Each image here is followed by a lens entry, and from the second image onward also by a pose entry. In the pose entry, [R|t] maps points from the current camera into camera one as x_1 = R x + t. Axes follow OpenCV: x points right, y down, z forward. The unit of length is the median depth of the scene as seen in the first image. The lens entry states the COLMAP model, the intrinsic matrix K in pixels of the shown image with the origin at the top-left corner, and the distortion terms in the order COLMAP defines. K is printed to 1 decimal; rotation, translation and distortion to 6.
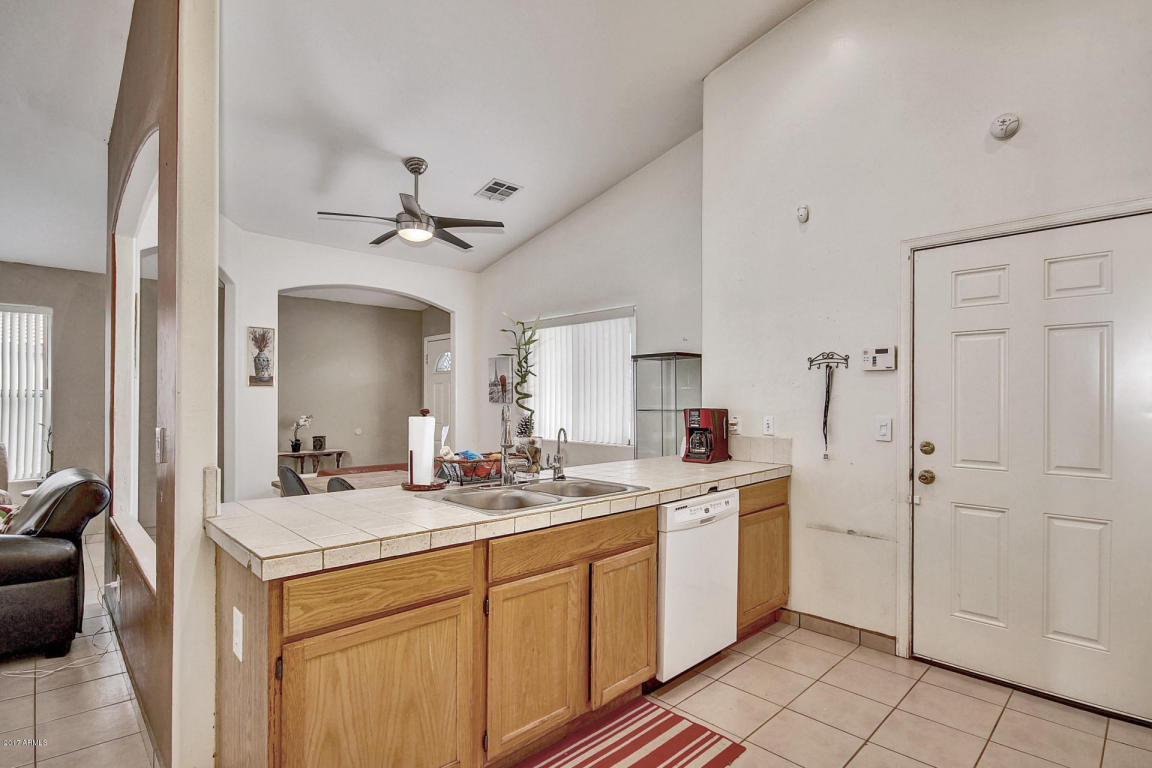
lens RADIAL K [[561.7, 0, 577.3], [0, 561.7, 396.4], [0, 0, 1]] dist [-0.011389, -0.000620]
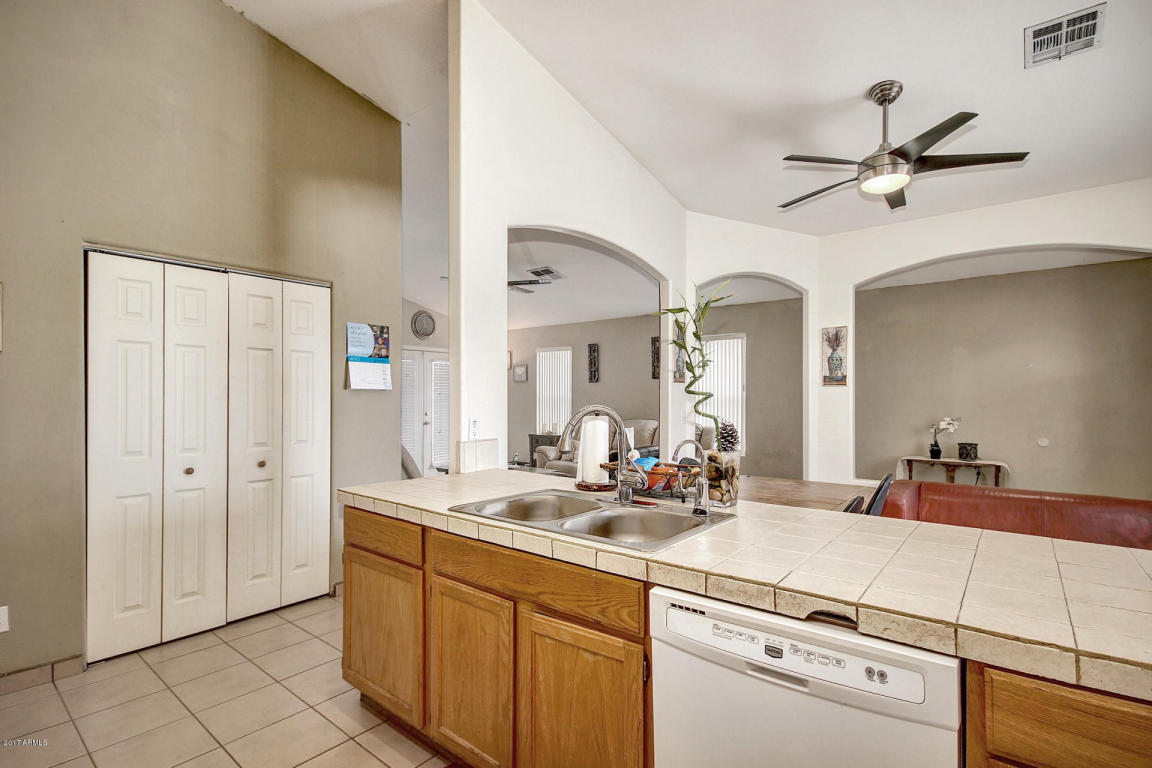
lens RADIAL K [[535.0, 0, 577.0], [0, 535.0, 397.9], [0, 0, 1]] dist [0.021011, -0.020480]
pose [[0.127997, -0.003588, -0.991768, 0.326216], [0.005788, 0.999979, -0.002870, 0.003608], [0.991758, -0.005373, 0.128015, 0.415735]]
